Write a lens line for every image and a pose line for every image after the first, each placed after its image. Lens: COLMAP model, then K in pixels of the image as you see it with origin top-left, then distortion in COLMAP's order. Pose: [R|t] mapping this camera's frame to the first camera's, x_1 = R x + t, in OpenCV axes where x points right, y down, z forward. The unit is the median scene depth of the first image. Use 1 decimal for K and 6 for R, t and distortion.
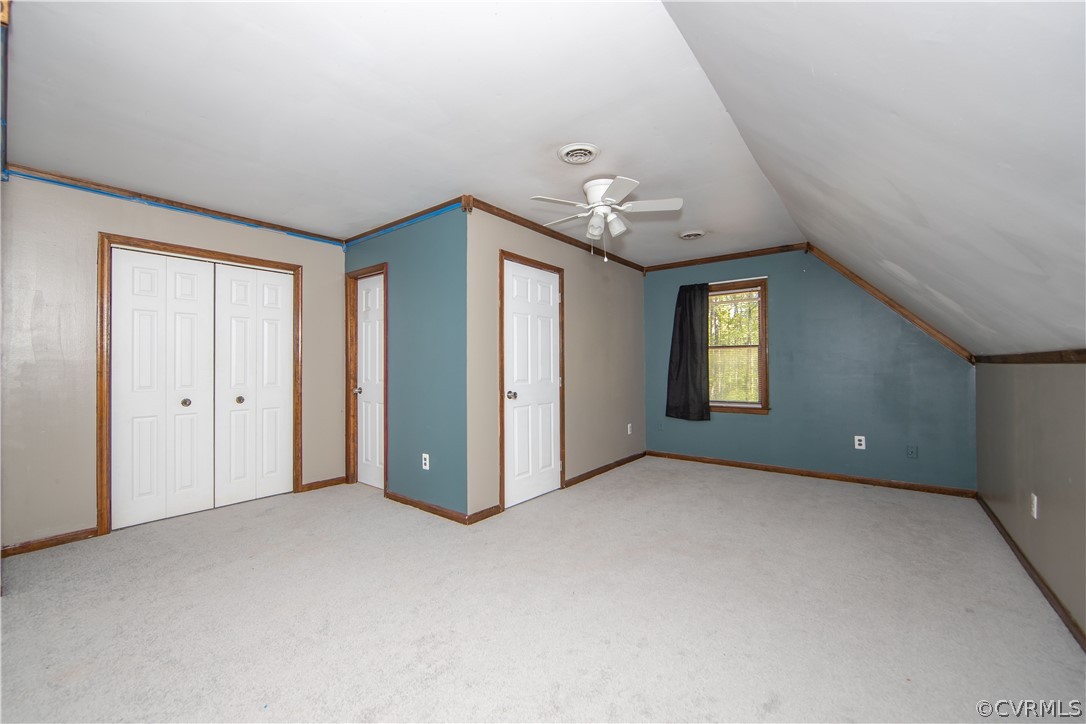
lens RADIAL K [[426.1, 0, 540.5], [0, 426.1, 359.5], [0, 0, 1]] dist [-0.011102, 0.000243]
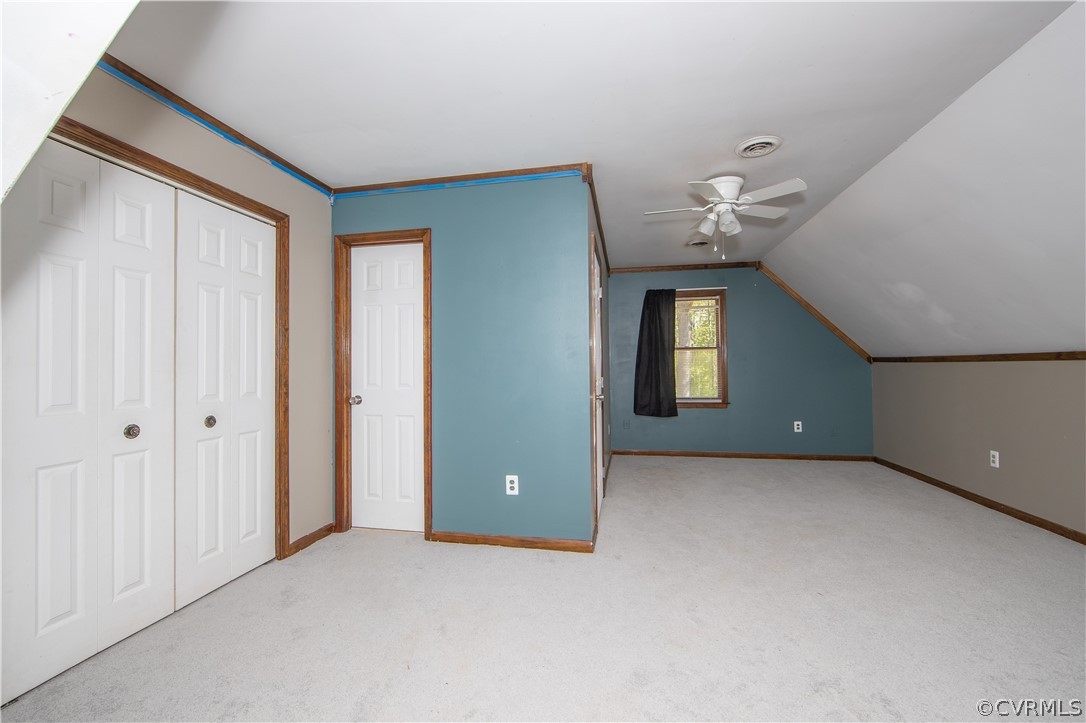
lens RADIAL K [[431.7, 0, 539.3], [0, 431.7, 359.7], [0, 0, 1]] dist [-0.011628, 0.000416]
pose [[0.893664, 0.004352, 0.448716, -0.472772], [-0.001506, 0.999976, -0.006699, 0.008674], [-0.448734, 0.005311, 0.893649, 0.204507]]
